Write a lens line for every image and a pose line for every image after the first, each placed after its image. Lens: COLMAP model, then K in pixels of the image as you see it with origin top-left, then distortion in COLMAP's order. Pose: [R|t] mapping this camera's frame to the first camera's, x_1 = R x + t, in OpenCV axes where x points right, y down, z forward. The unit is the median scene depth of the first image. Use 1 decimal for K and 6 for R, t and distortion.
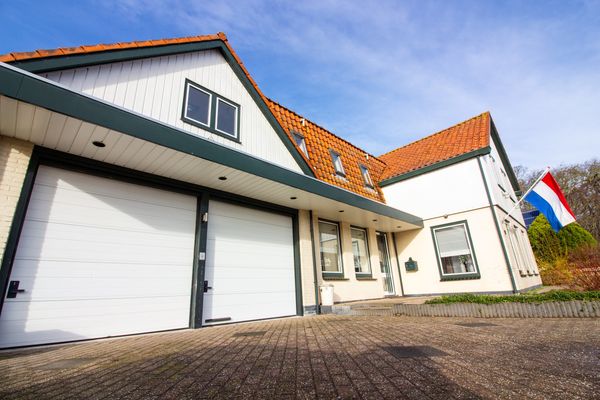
lens RADIAL K [[271.9, 0, 288.4], [0, 271.9, 201.3], [0, 0, 1]] dist [-0.018461, -0.000197]
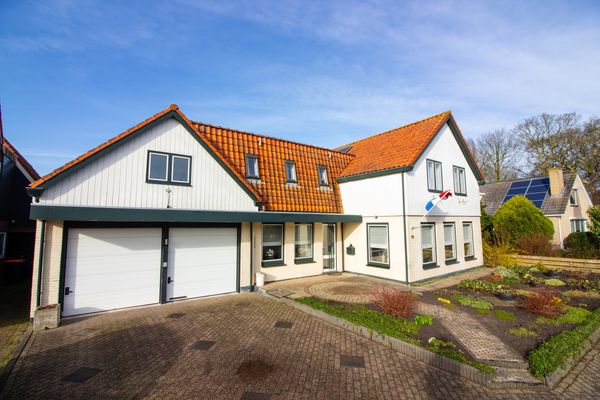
lens RADIAL K [[265.4, 0, 290.0], [0, 265.4, 197.6], [0, 0, 1]] dist [-0.012533, -0.000051]
pose [[0.987255, 0.024697, -0.157220, 0.442724], [0.011263, 0.974566, 0.223817, -0.355601], [0.158749, -0.222735, 0.961867, -0.245063]]
